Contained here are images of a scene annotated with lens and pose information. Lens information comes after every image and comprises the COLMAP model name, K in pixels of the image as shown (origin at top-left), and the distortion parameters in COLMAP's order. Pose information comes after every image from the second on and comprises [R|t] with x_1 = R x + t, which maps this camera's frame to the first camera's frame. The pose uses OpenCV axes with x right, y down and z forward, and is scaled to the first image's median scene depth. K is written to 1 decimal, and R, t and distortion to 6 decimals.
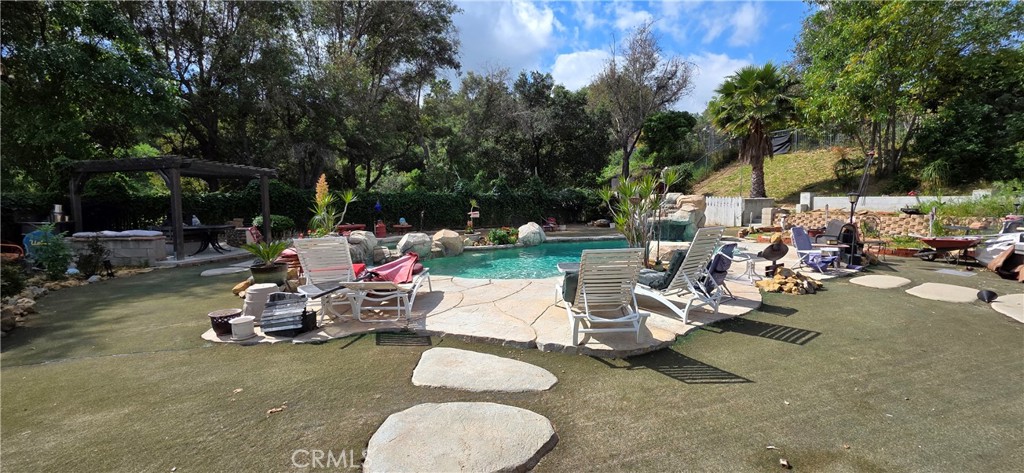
lens RADIAL K [[395.5, 0, 512.0], [0, 395.5, 236.5], [0, 0, 1]] dist [-0.000102, 0.000121]
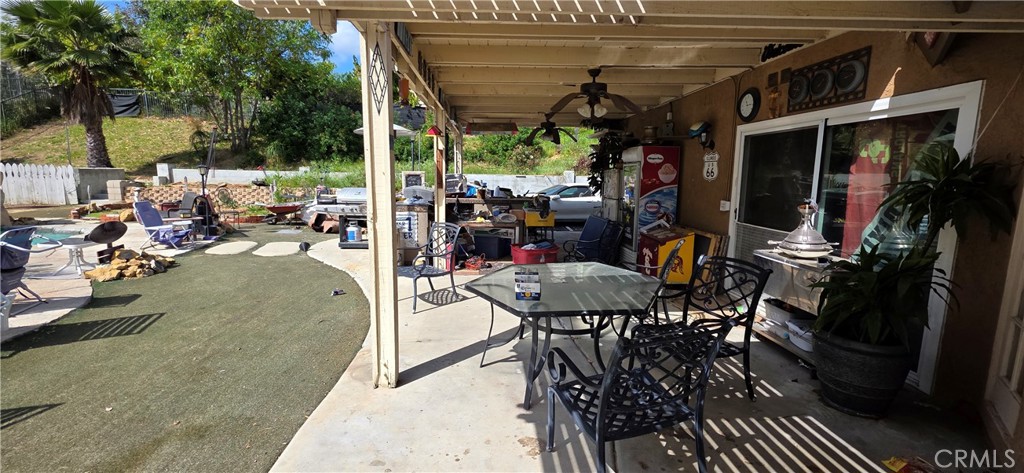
lens RADIAL K [[395.5, 0, 512.0], [0, 395.5, 236.5], [0, 0, 1]] dist [-0.000102, 0.000121]
pose [[0.295307, -0.128761, 0.946686, 0.117917], [0.069459, 0.991148, 0.113141, 0.011391], [-0.952874, 0.032344, 0.301637, -0.052906]]
